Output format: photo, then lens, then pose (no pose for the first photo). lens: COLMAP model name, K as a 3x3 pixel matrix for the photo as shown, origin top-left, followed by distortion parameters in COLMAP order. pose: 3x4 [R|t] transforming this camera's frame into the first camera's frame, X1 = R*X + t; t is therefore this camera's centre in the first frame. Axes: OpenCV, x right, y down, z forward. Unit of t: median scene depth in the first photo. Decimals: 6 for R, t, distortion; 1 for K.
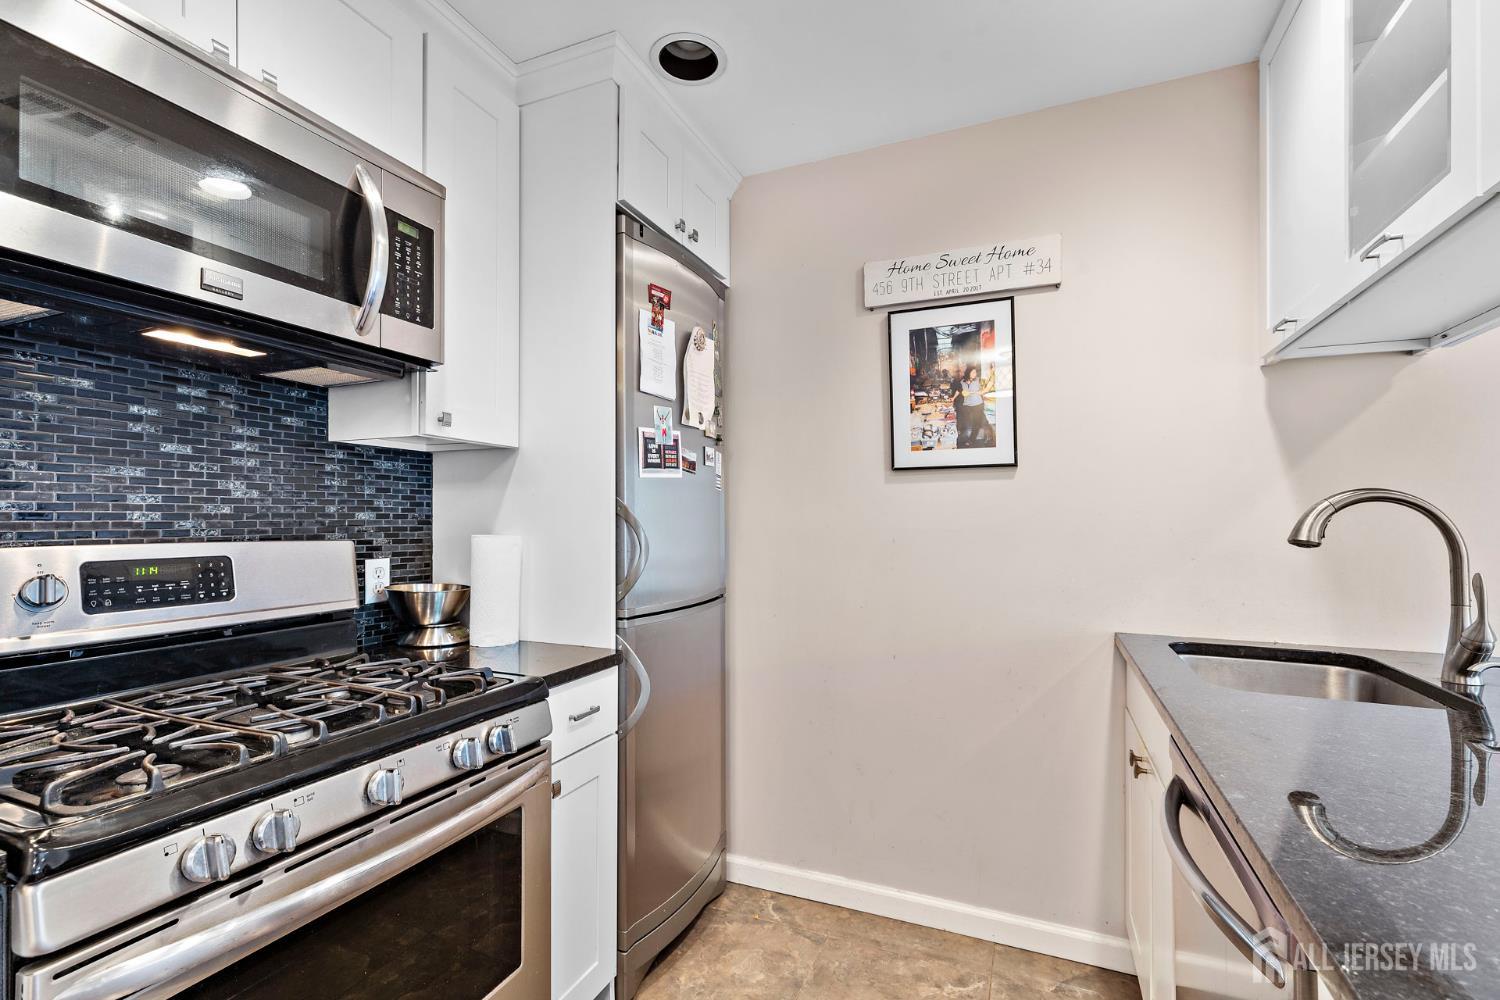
lens RADIAL K [[676.8, 0, 745.1], [0, 676.8, 511.8], [0, 0, 1]] dist [0.009711, -0.000284]
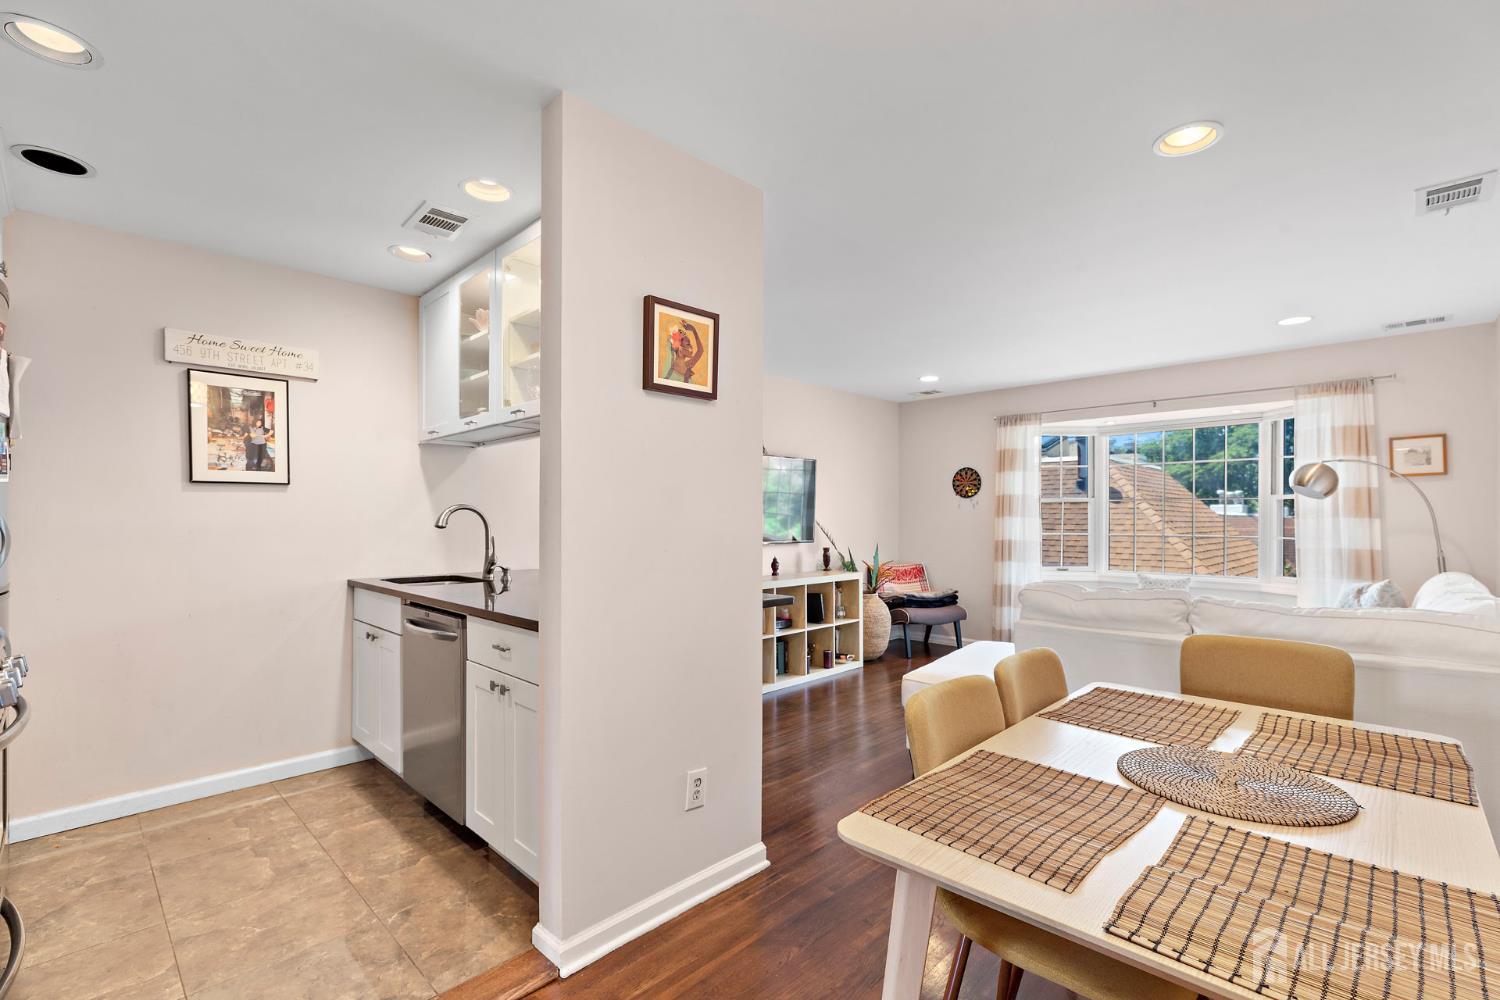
lens RADIAL K [[676.8, 0, 749.8], [0, 676.8, 513.1], [0, 0, 1]] dist [0.009711, -0.000284]
pose [[0.371977, 0.004798, 0.928230, -0.706679], [-0.007180, 0.999972, -0.002292, -0.002745], [-0.928214, -0.005813, 0.372001, -0.639522]]
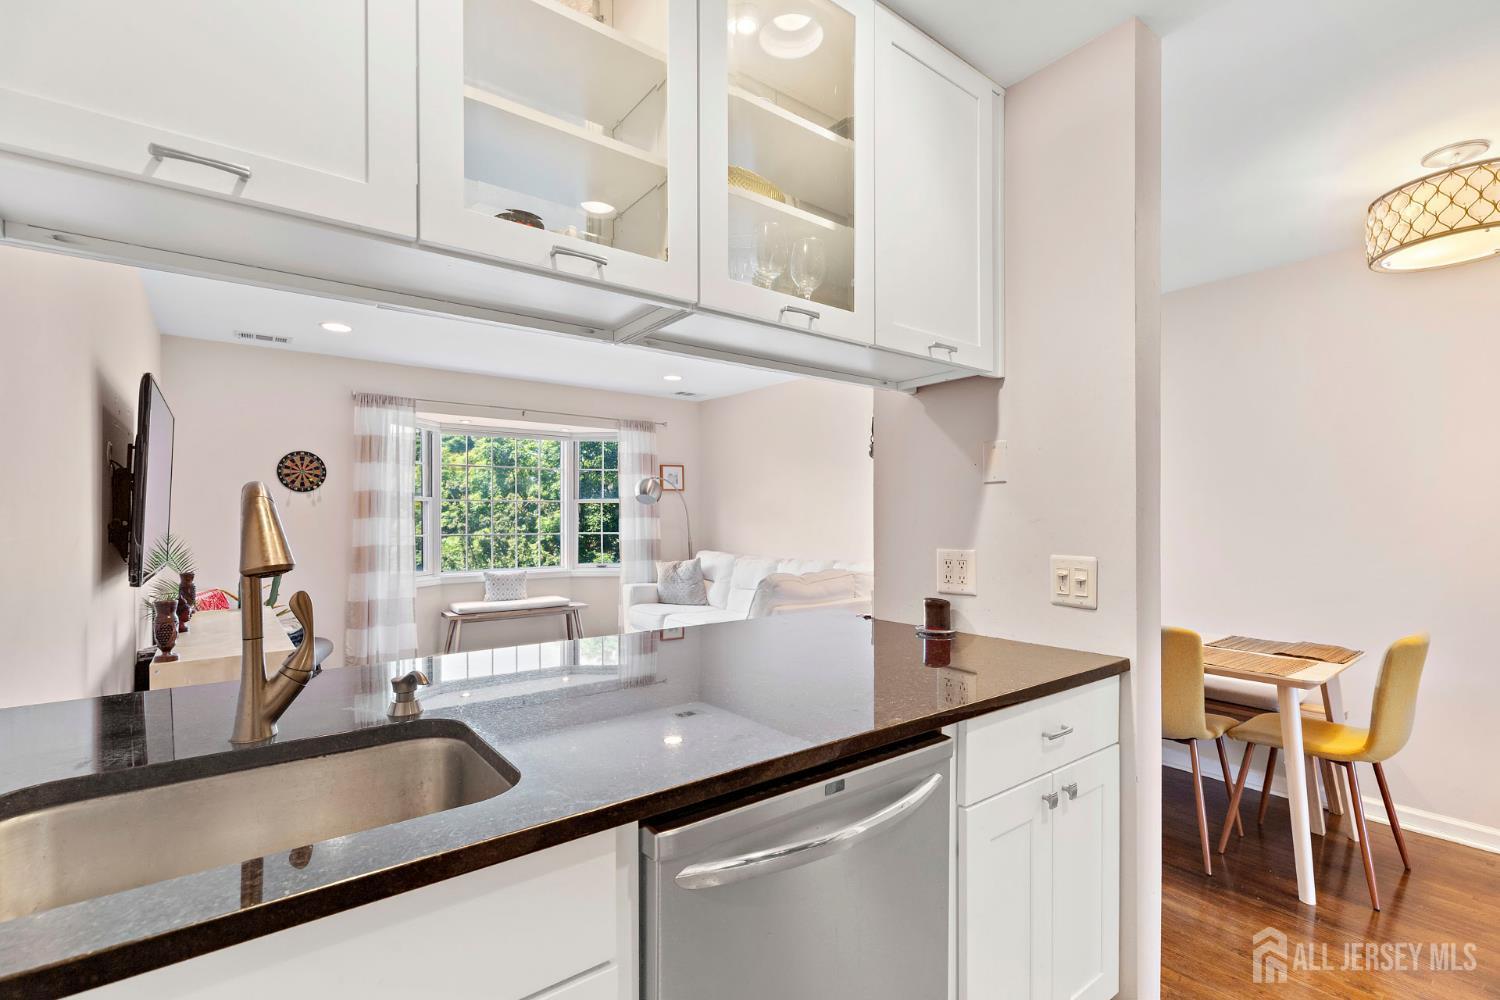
lens RADIAL K [[676.8, 0, 752.4], [0, 676.8, 516.6], [0, 0, 1]] dist [0.009711, -0.000284]
pose [[-0.872056, -0.002404, 0.489401, 0.116858], [-0.004806, 0.999982, -0.003652, -0.001554], [-0.489383, -0.005537, -0.872051, 0.946584]]
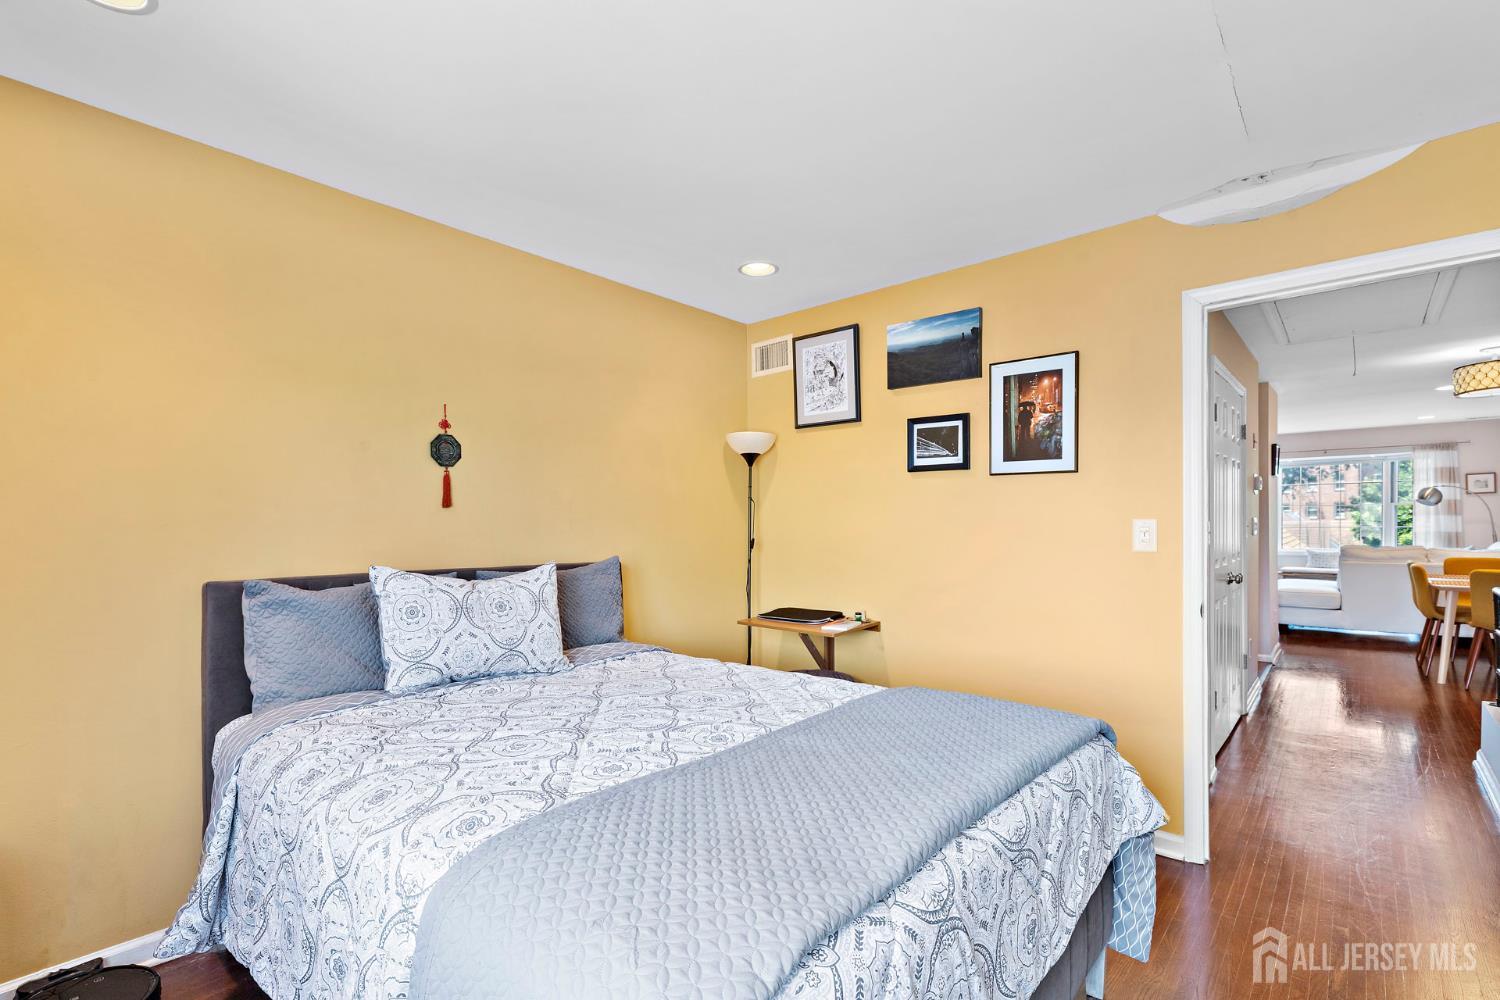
lens RADIAL K [[676.8, 0, 758.5], [0, 676.8, 525.5], [0, 0, 1]] dist [0.009711, -0.000284]
pose [[0.315504, -0.015178, 0.948803, -3.407759], [0.002883, 0.999883, 0.015037, -0.019398], [-0.948920, -0.002009, 0.315510, 1.148009]]
